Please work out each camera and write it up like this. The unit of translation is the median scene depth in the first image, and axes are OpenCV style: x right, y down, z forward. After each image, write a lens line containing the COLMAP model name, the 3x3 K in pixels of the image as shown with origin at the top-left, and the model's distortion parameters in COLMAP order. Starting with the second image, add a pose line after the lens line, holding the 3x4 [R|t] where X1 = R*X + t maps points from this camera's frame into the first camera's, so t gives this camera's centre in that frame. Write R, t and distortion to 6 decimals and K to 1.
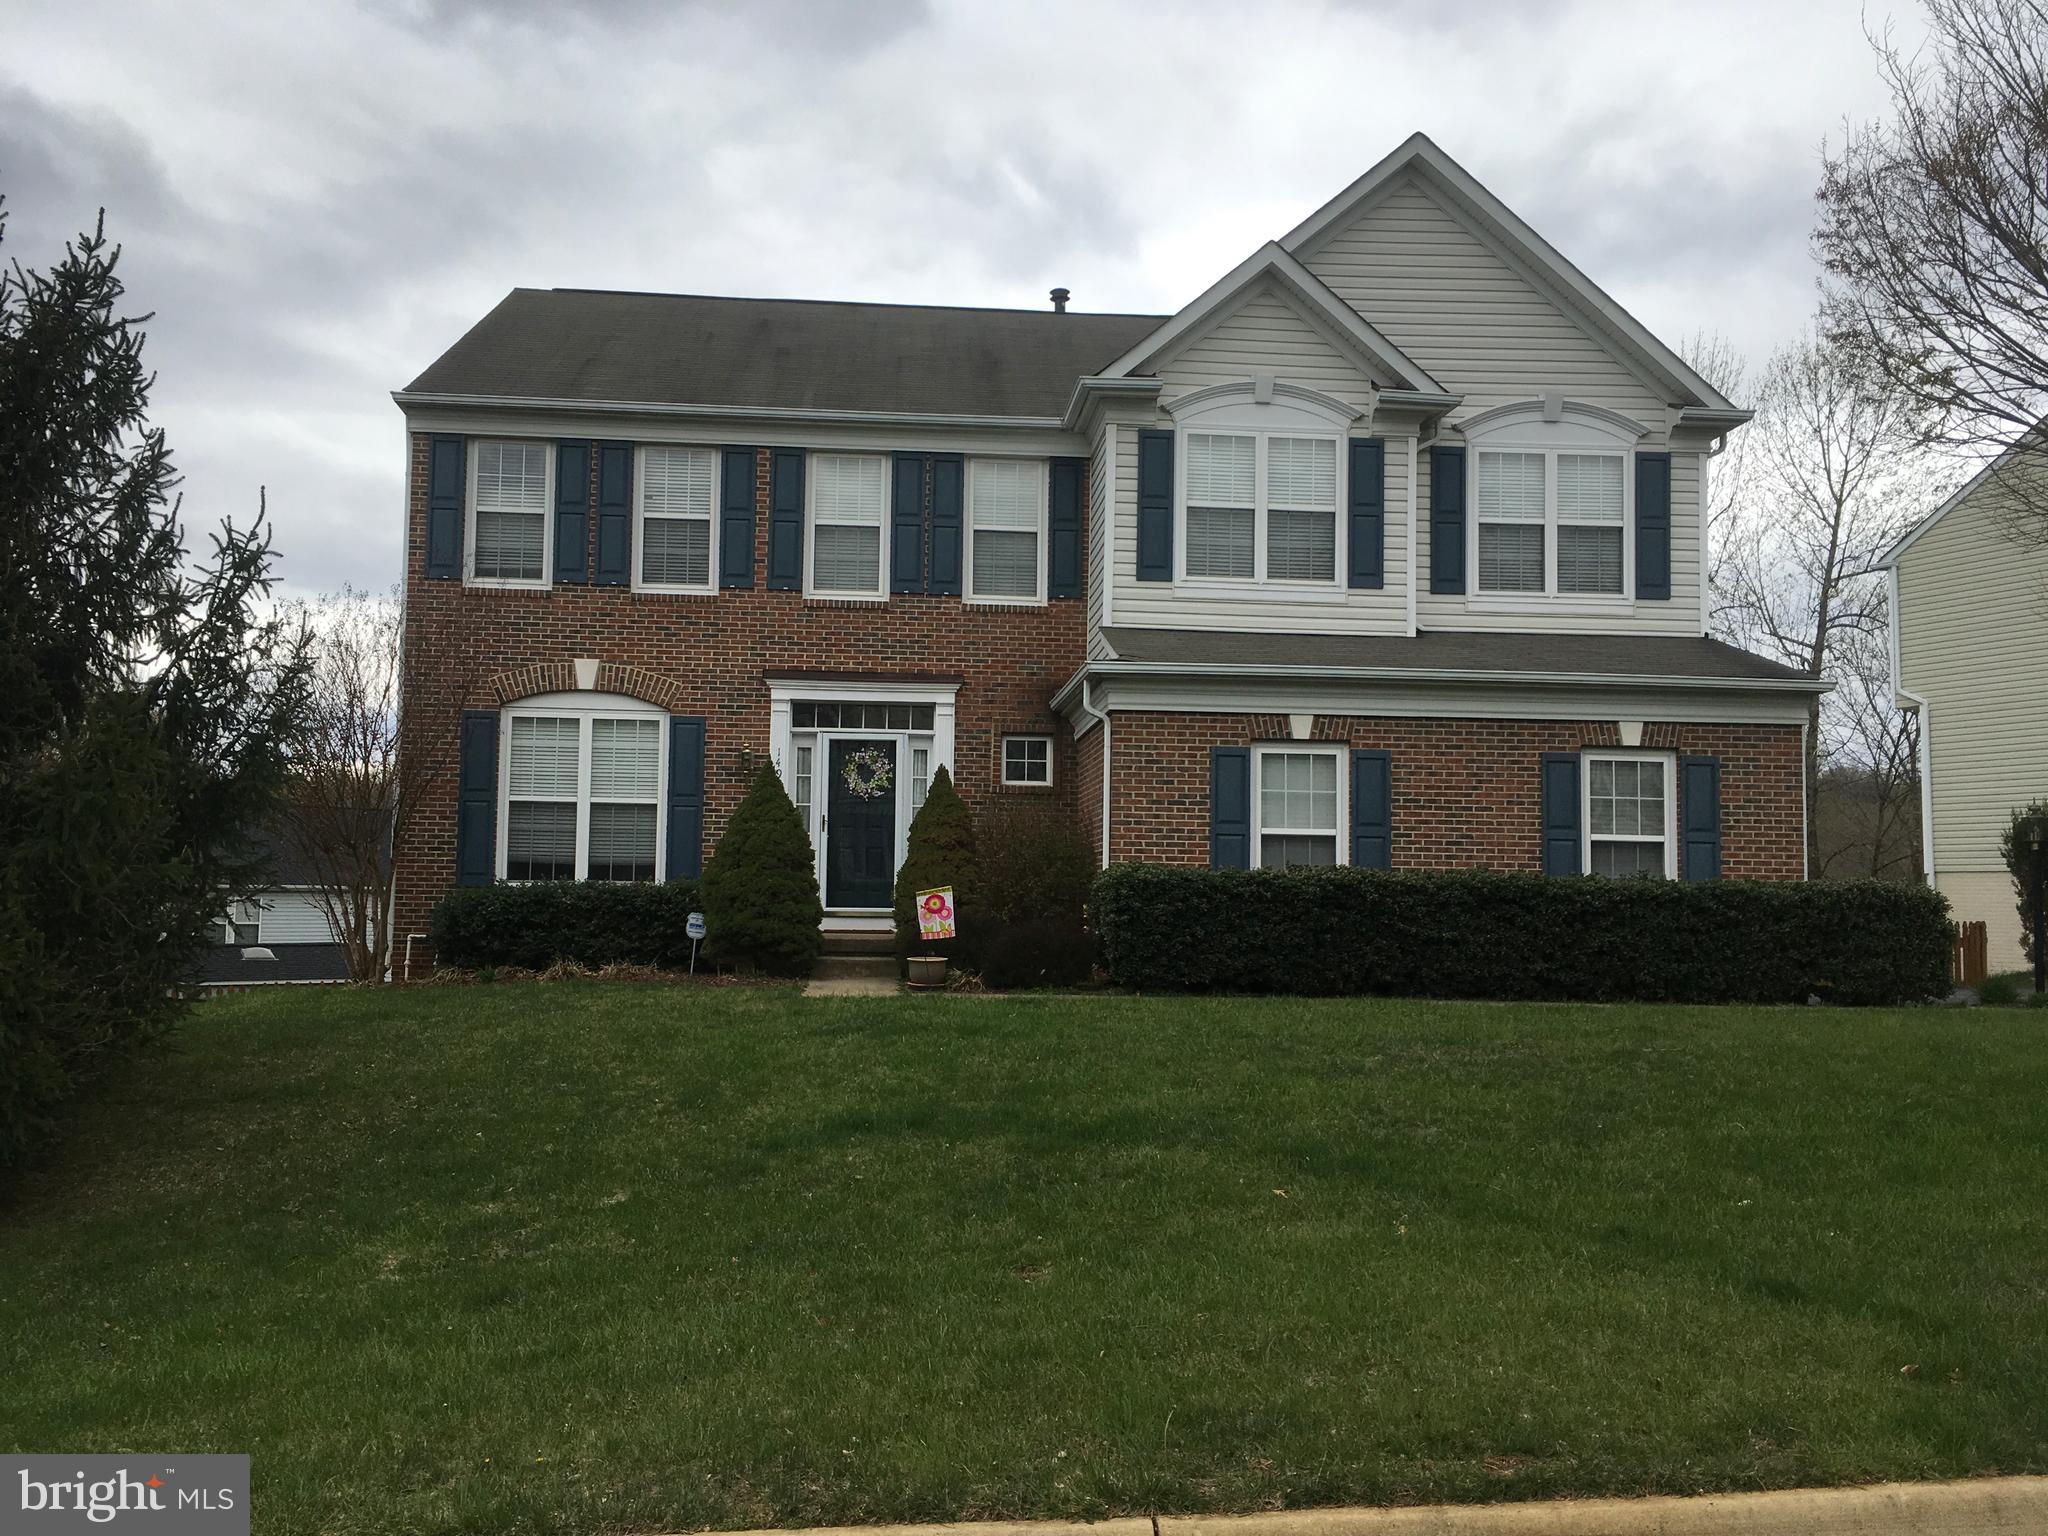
lens RADIAL K [[1745.3, 0, 1032.5], [0, 1745.3, 775.6], [0, 0, 1]] dist [0.080811, -0.102798]
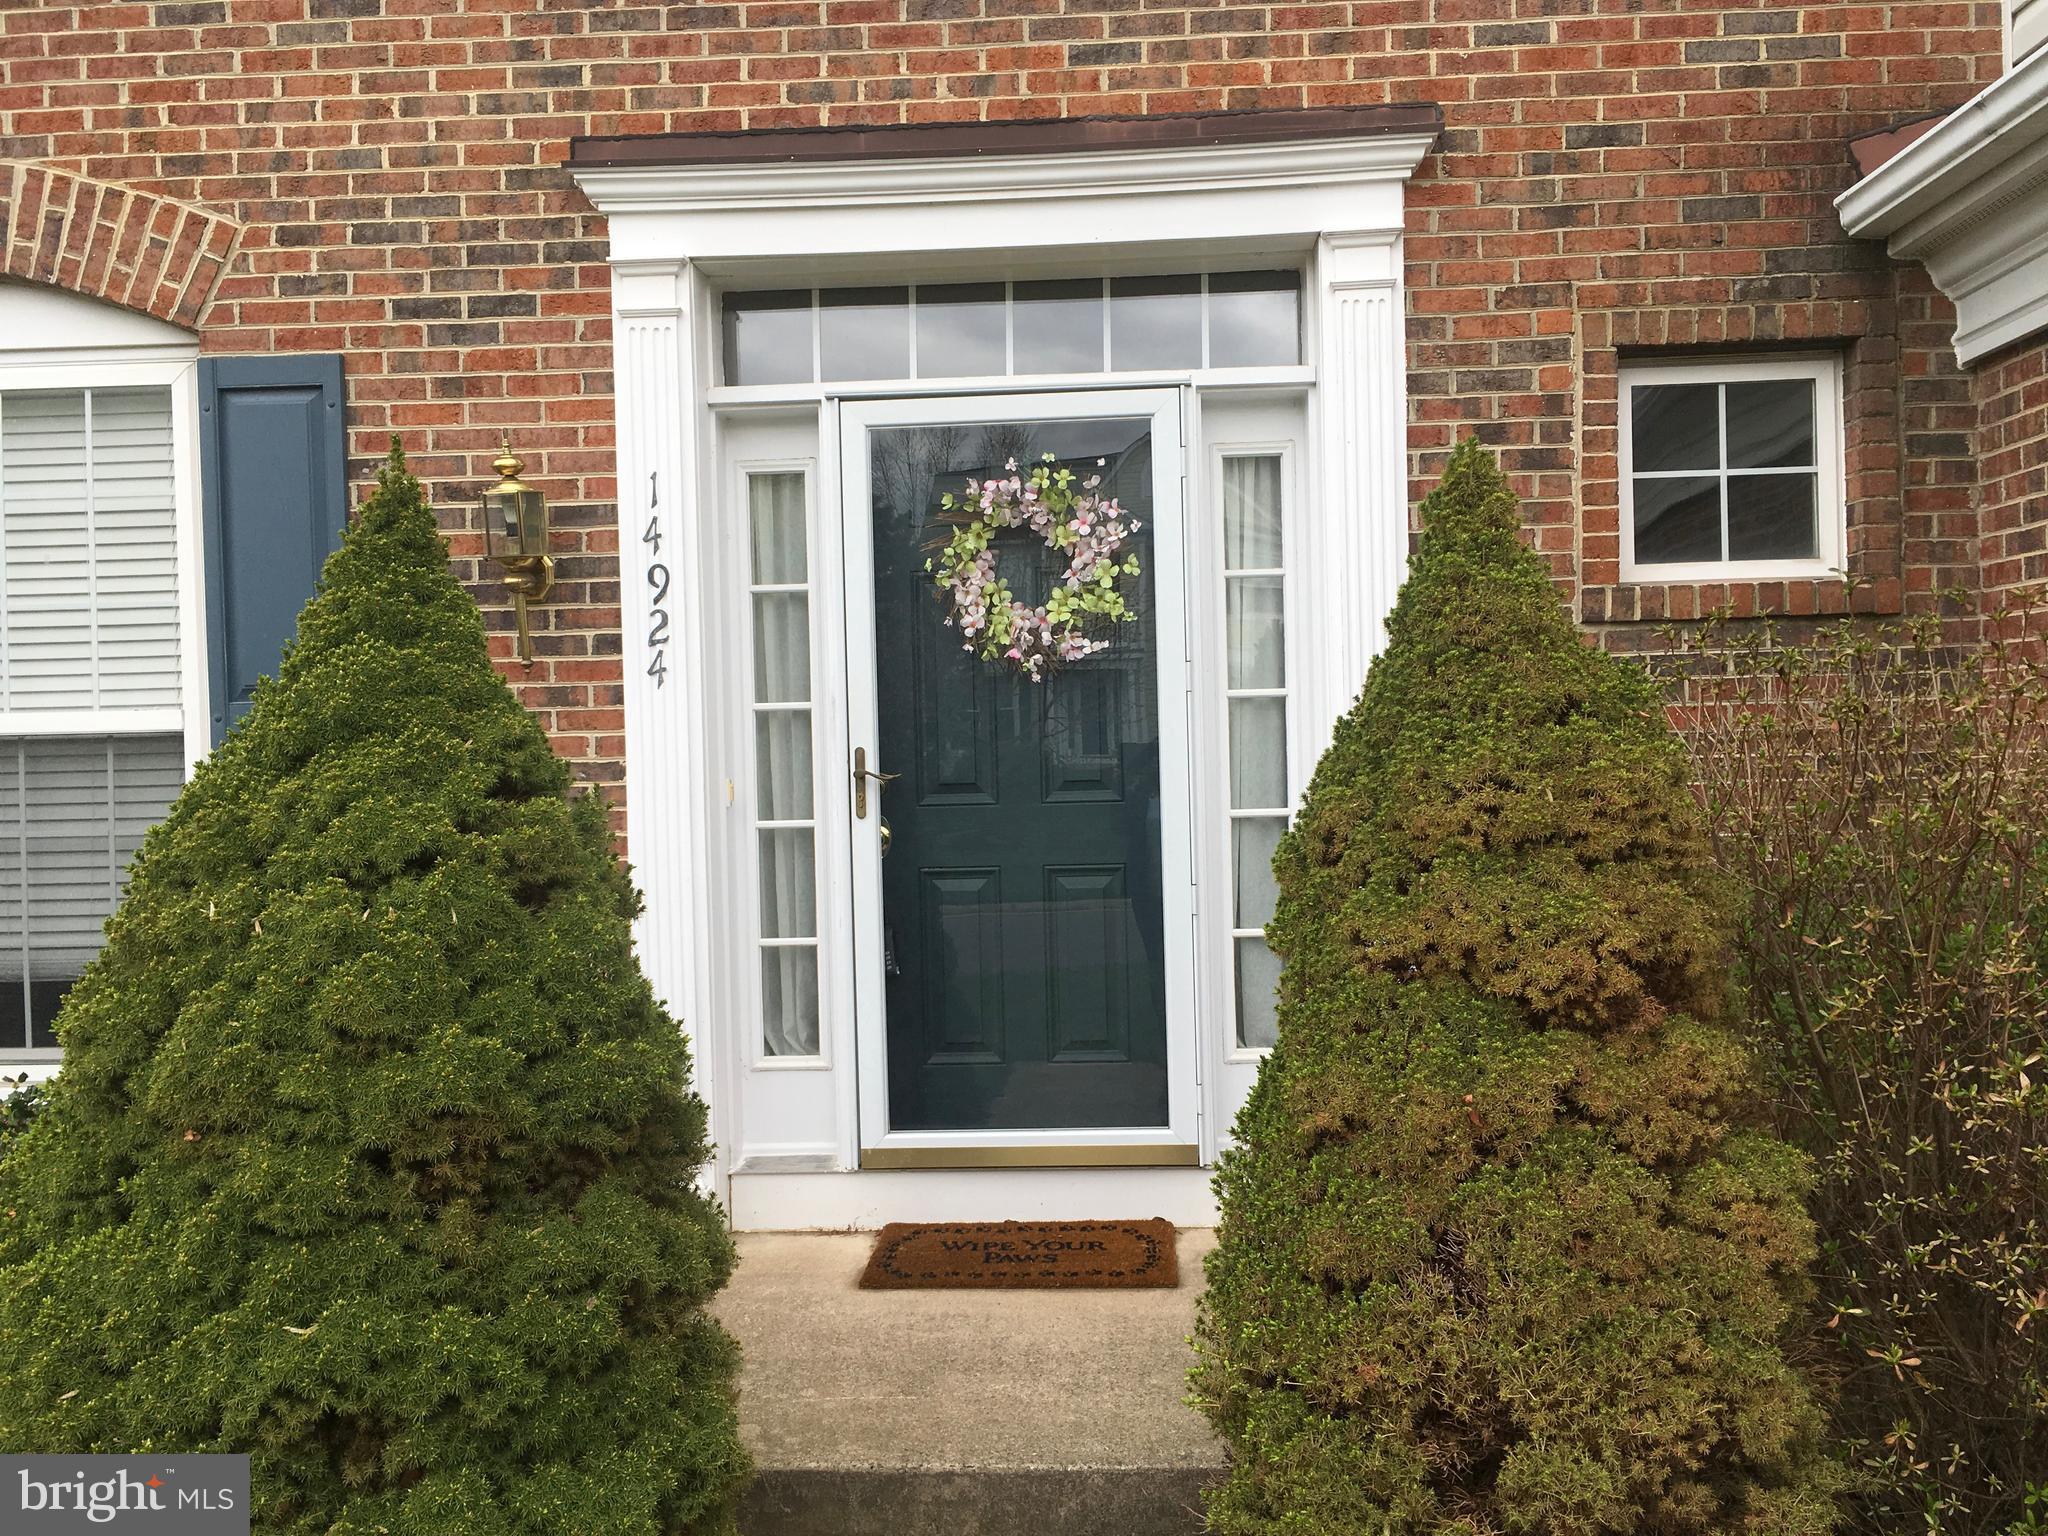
lens RADIAL K [[1745.3, 0, 1025.9], [0, 1745.3, 767.6], [0, 0, 1]] dist [0.080811, -0.102798]
pose [[0.990303, -0.036986, -0.133908, -0.074587], [0.048162, 0.995533, 0.081203, 0.007930], [0.130306, -0.086865, 0.987661, 0.876992]]
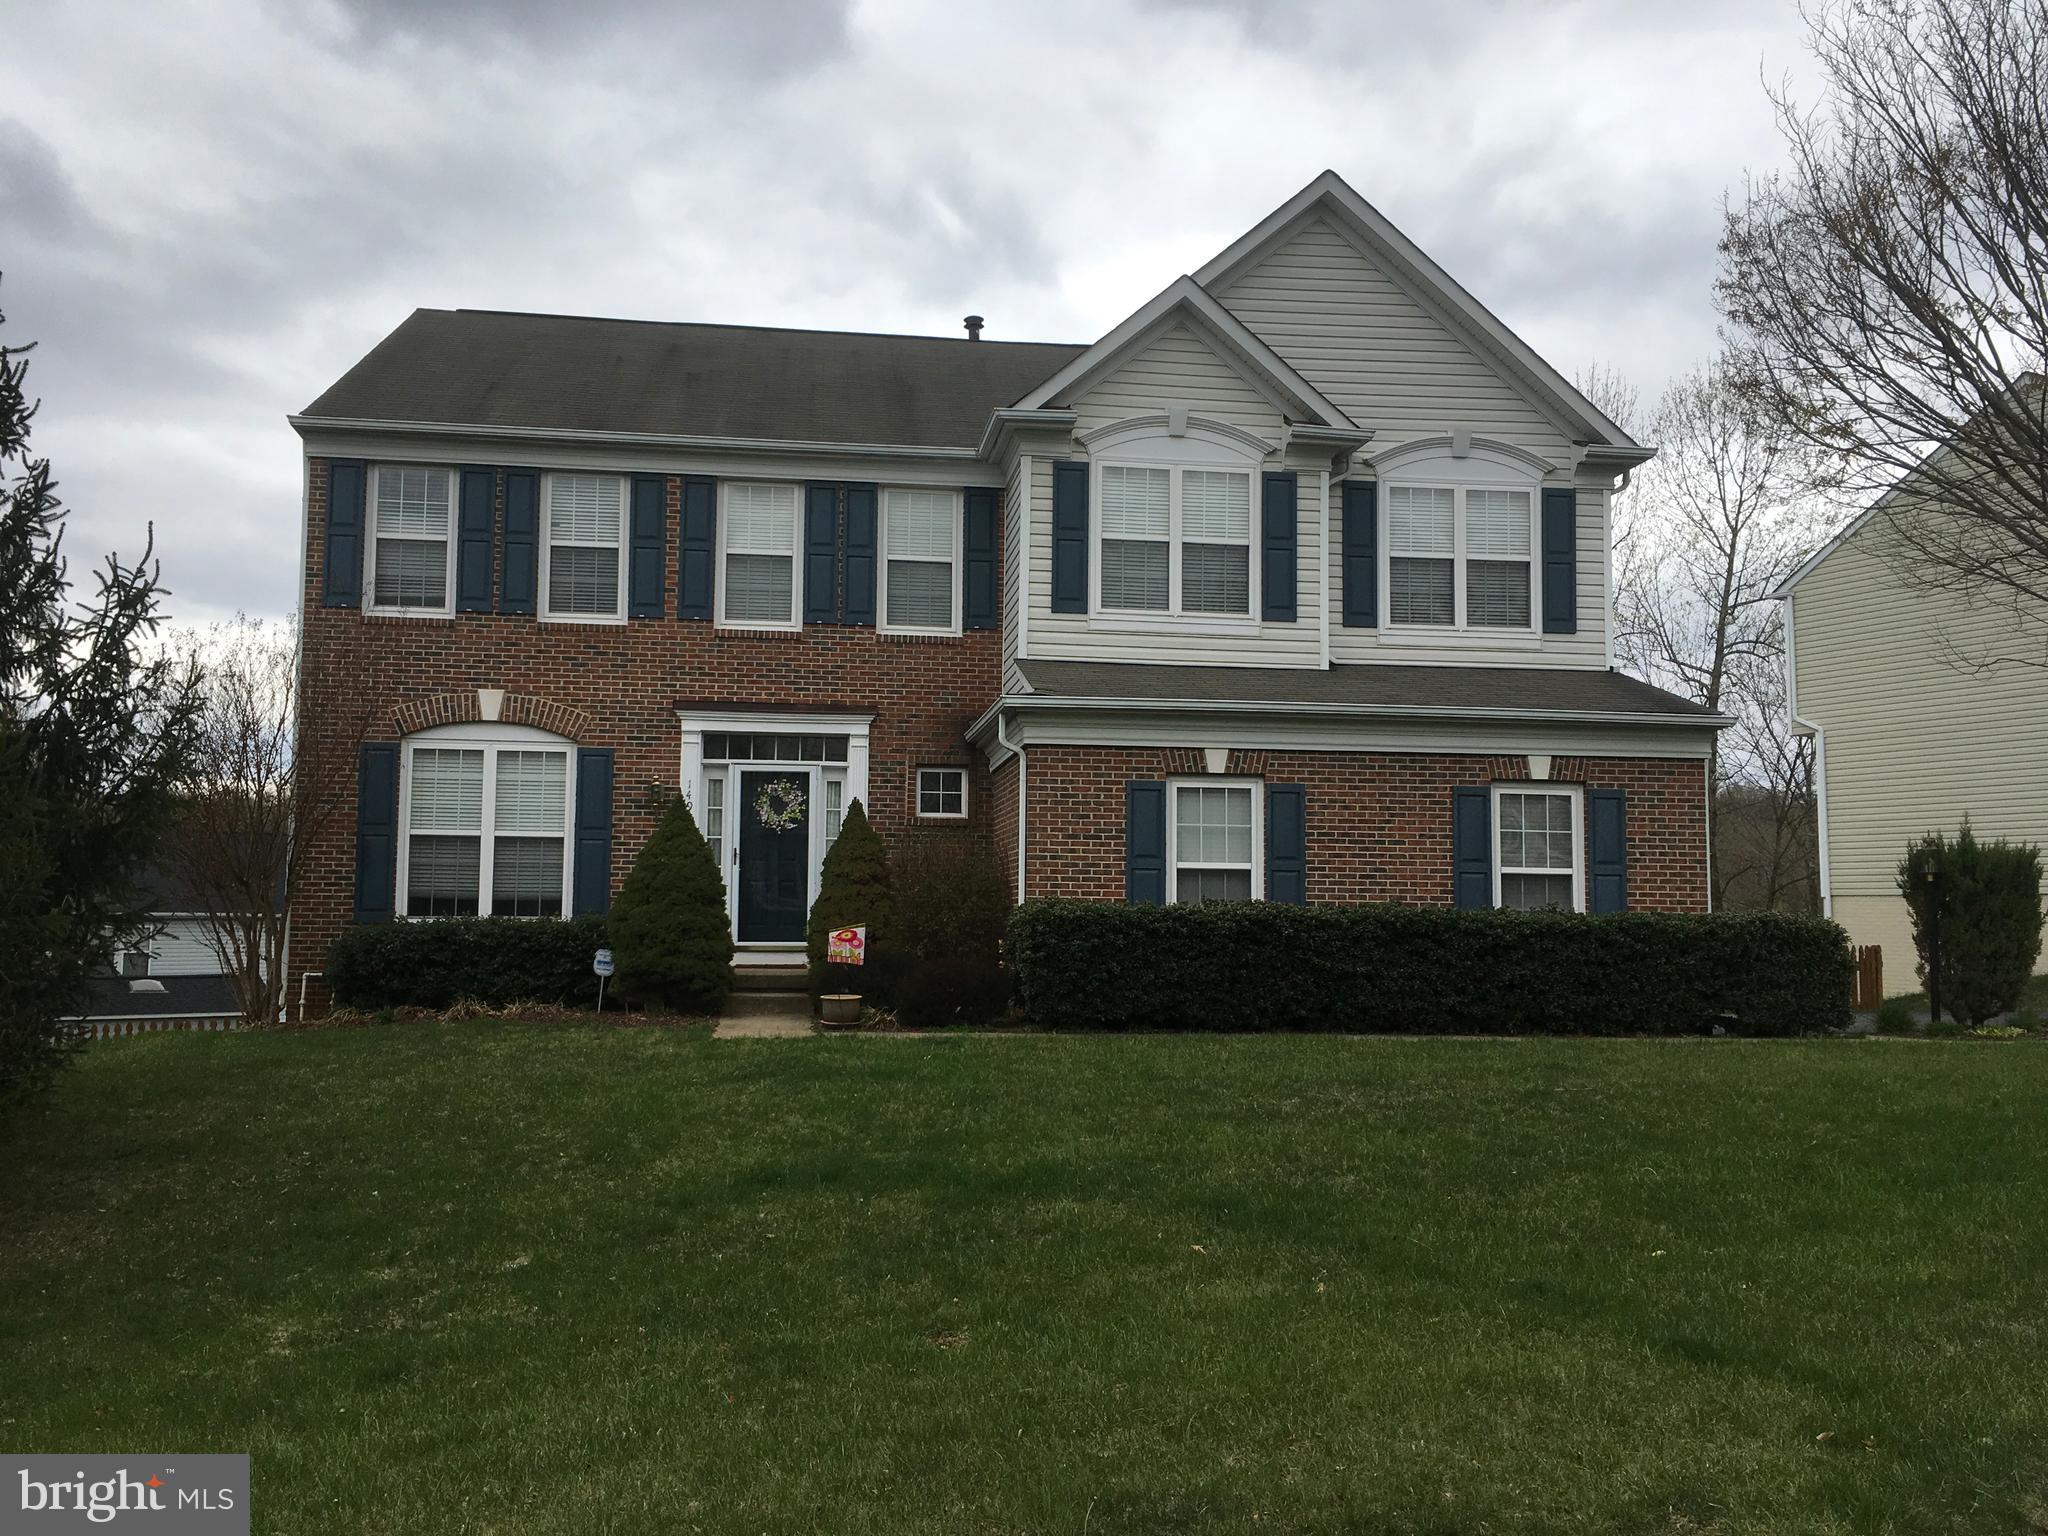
lens RADIAL K [[1745.3, 0, 1033.2], [0, 1745.3, 772.1], [0, 0, 1]] dist [0.080811, -0.102798]
pose [[0.998774, -0.001024, 0.049500, -0.000494], [0.001558, 0.999941, -0.010739, -0.010723], [-0.049486, 0.010803, 0.998716, 0.006460]]
